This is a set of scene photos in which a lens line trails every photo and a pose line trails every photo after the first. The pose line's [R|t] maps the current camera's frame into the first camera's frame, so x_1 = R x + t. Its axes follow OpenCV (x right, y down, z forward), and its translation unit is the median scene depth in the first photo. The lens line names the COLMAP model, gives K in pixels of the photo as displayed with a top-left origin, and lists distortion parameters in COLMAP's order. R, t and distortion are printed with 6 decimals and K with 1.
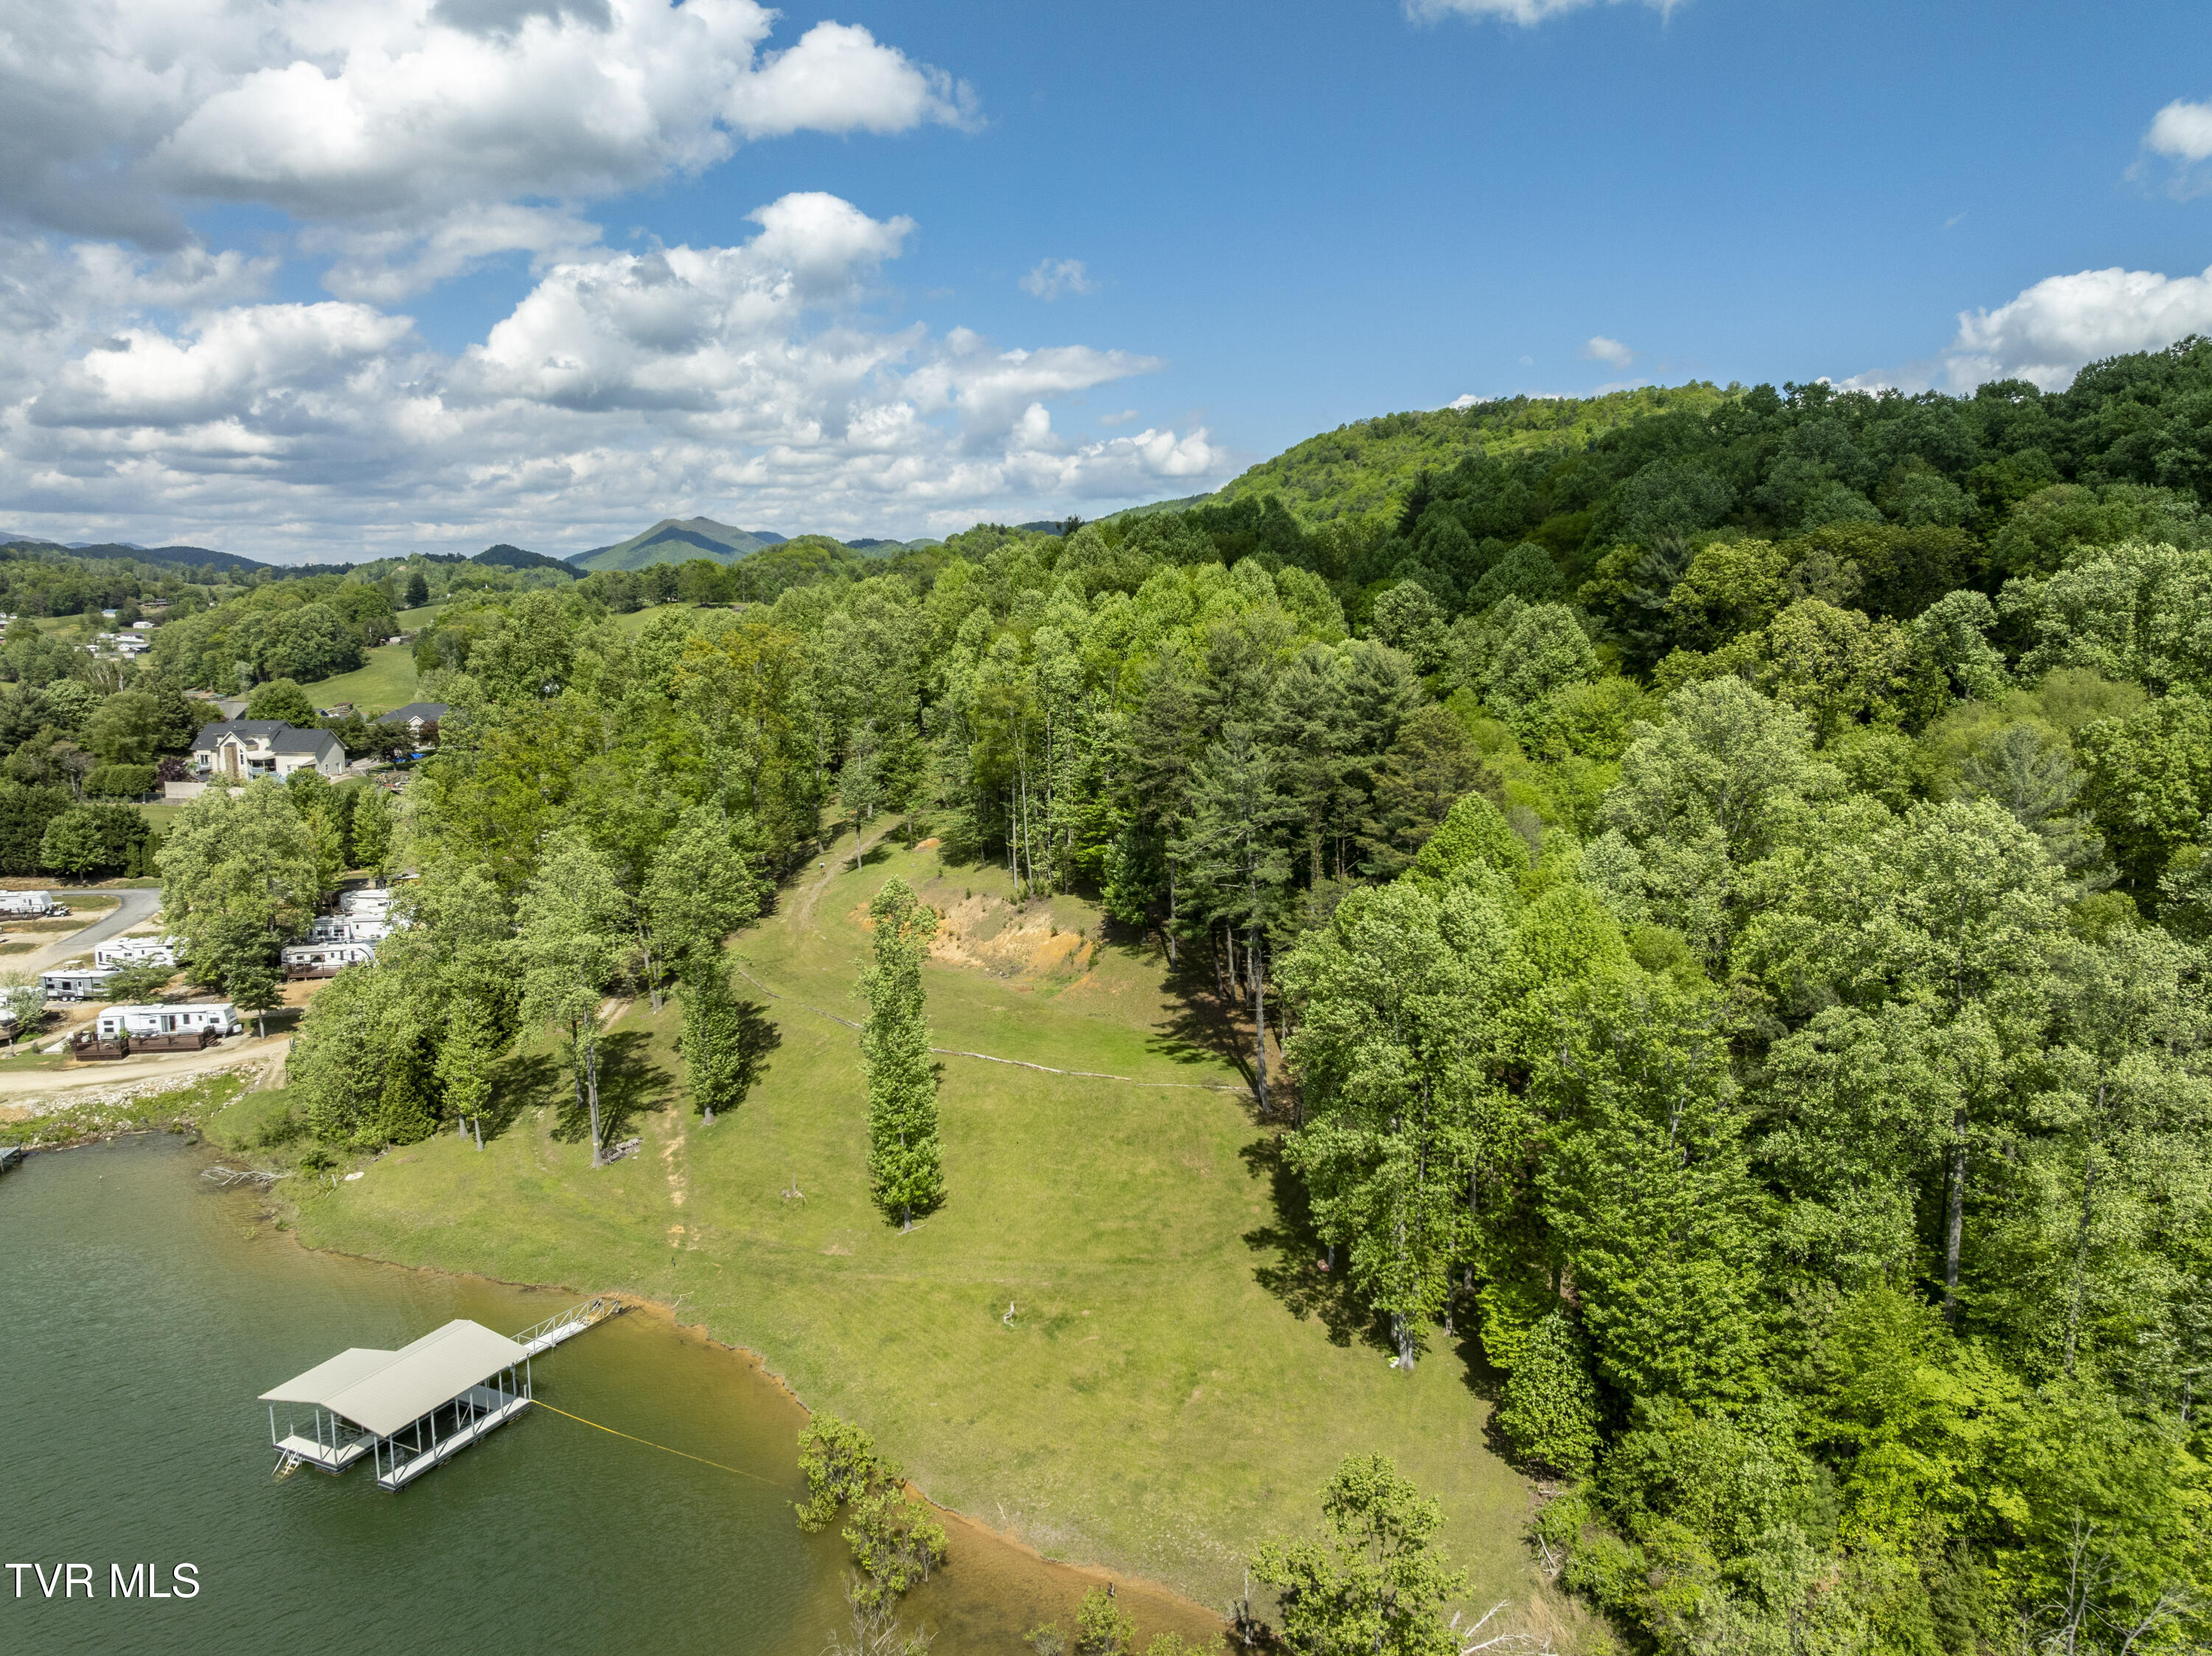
lens RADIAL K [[1563.7, 0, 1106.0], [0, 1563.7, 828.0], [0, 0, 1]] dist [-0.036911, 0.003354]
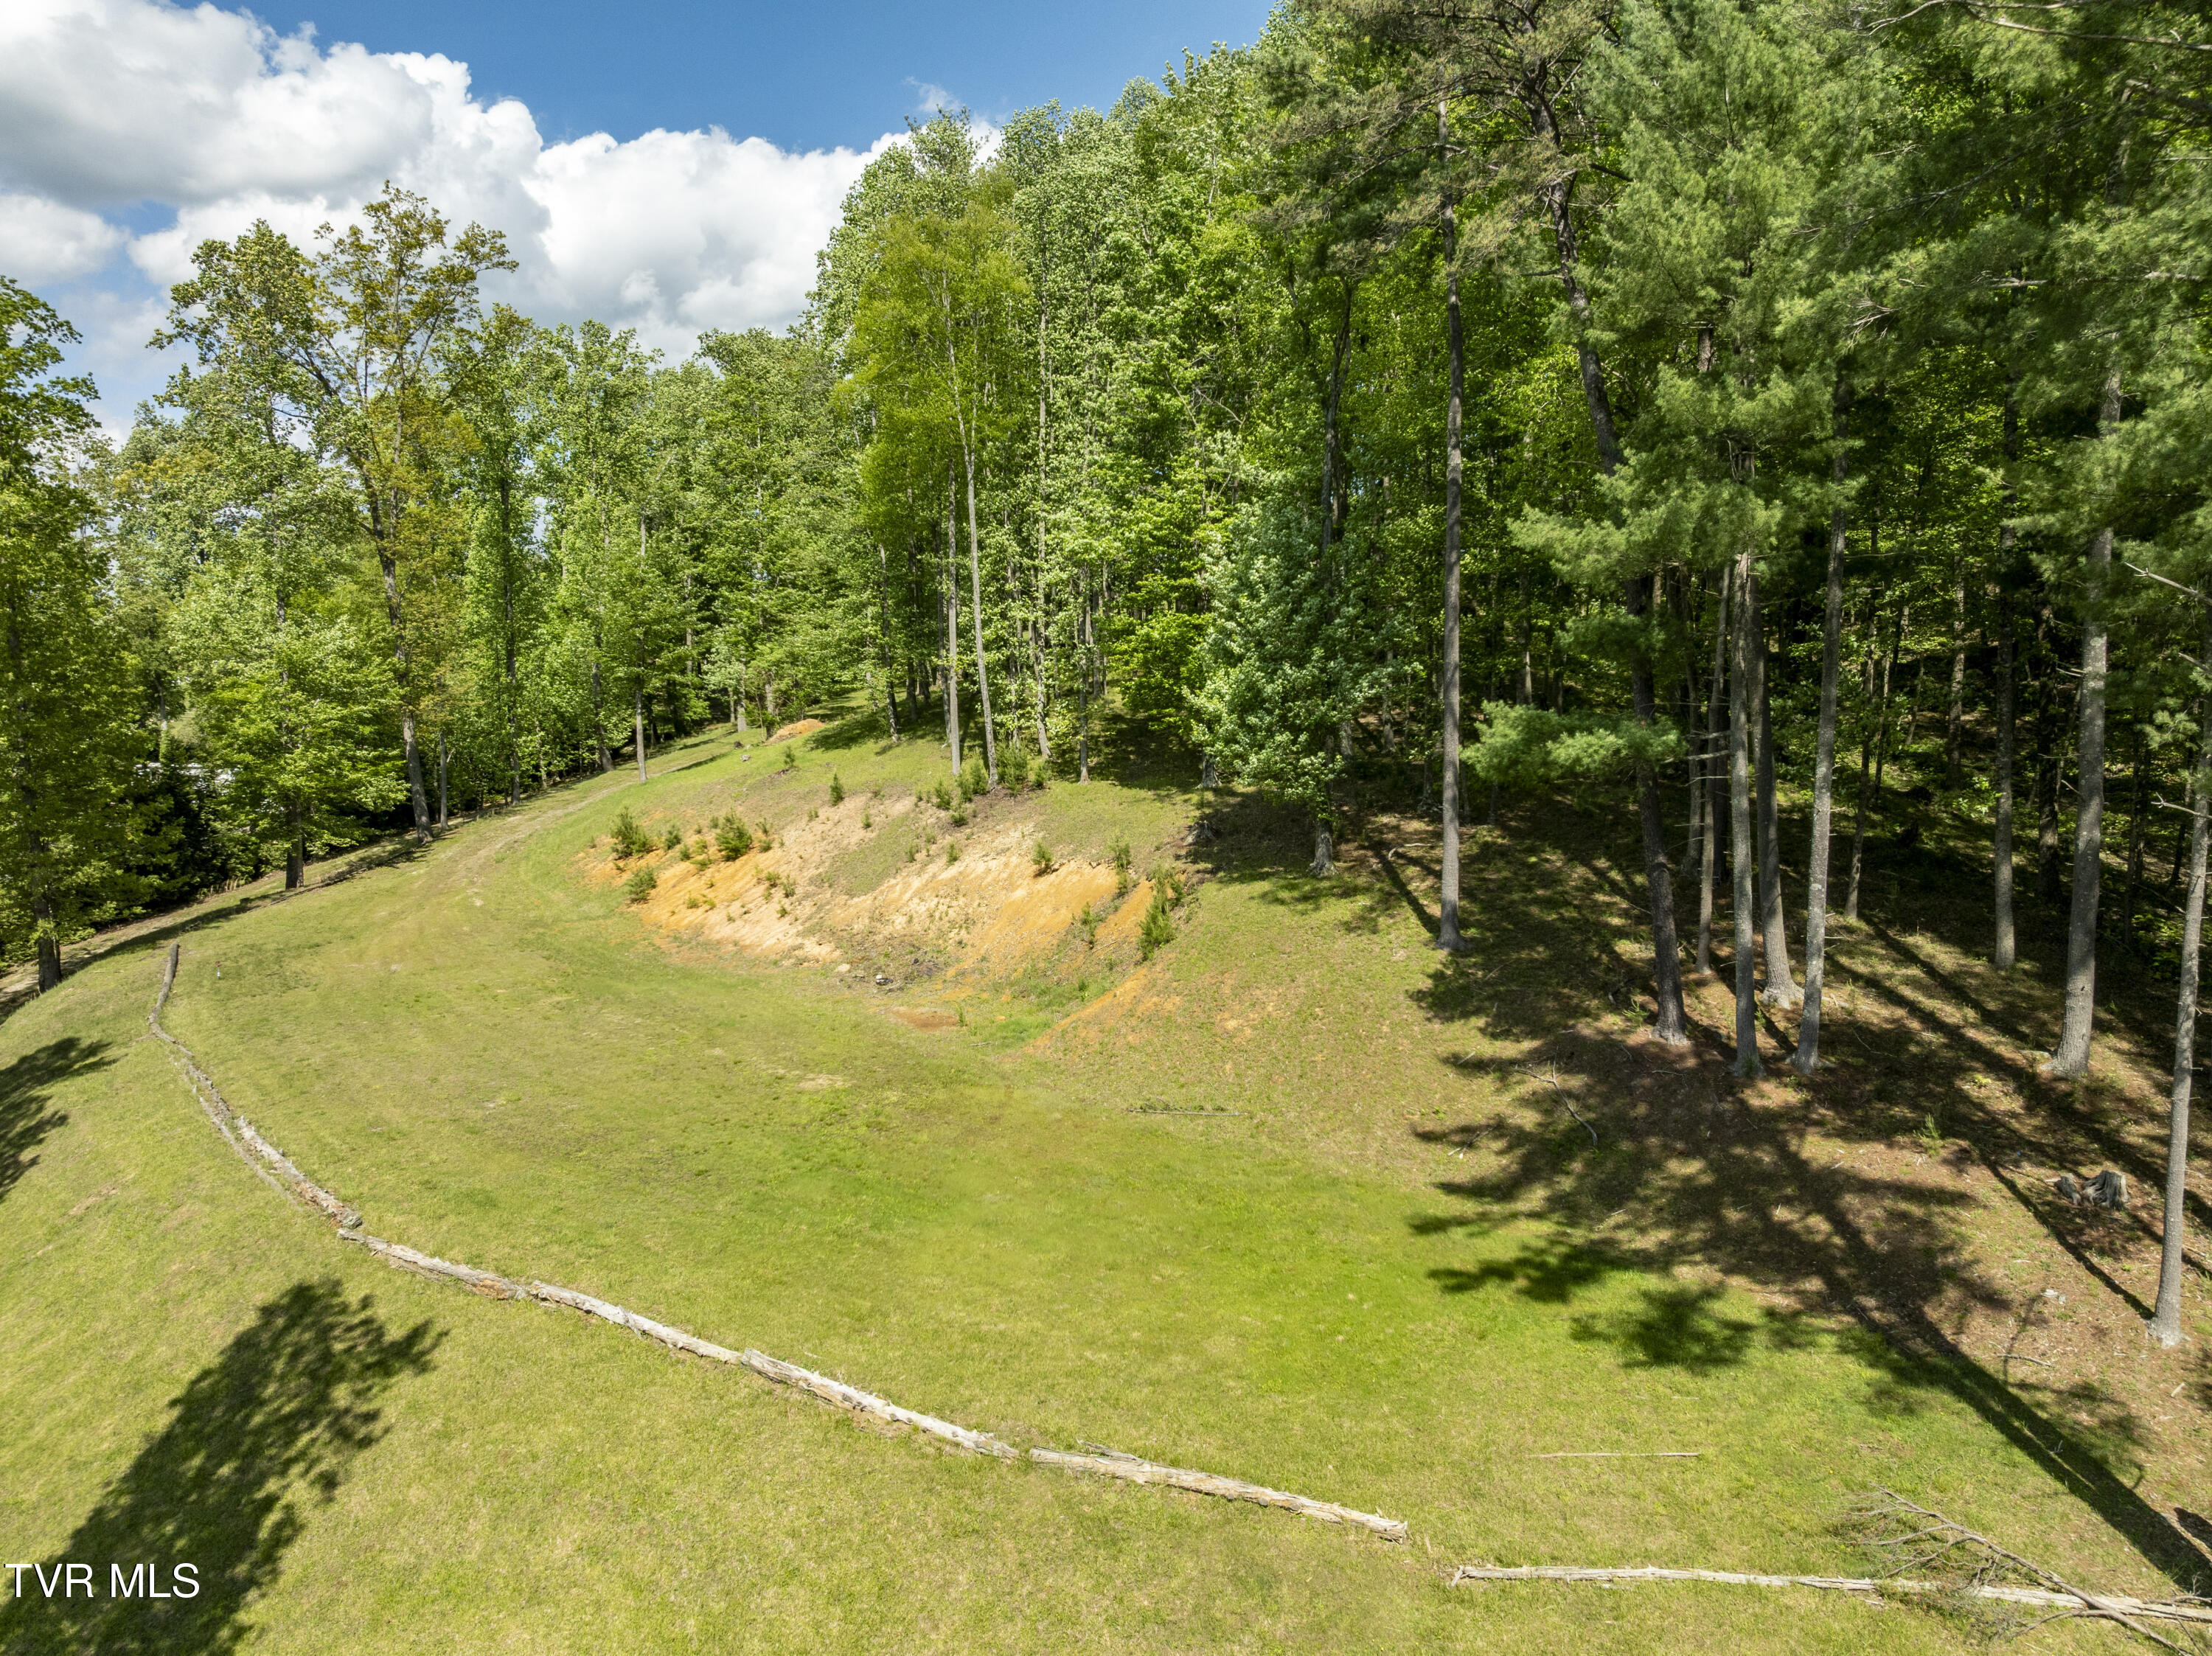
lens RADIAL K [[1563.7, 0, 1106.0], [0, 1563.7, 828.0], [0, 0, 1]] dist [-0.036911, 0.003354]
pose [[0.999097, 0.003805, -0.042307, -0.004753], [-0.006717, 0.997601, -0.068897, 0.082342], [0.041944, 0.069119, 0.996726, 0.656255]]
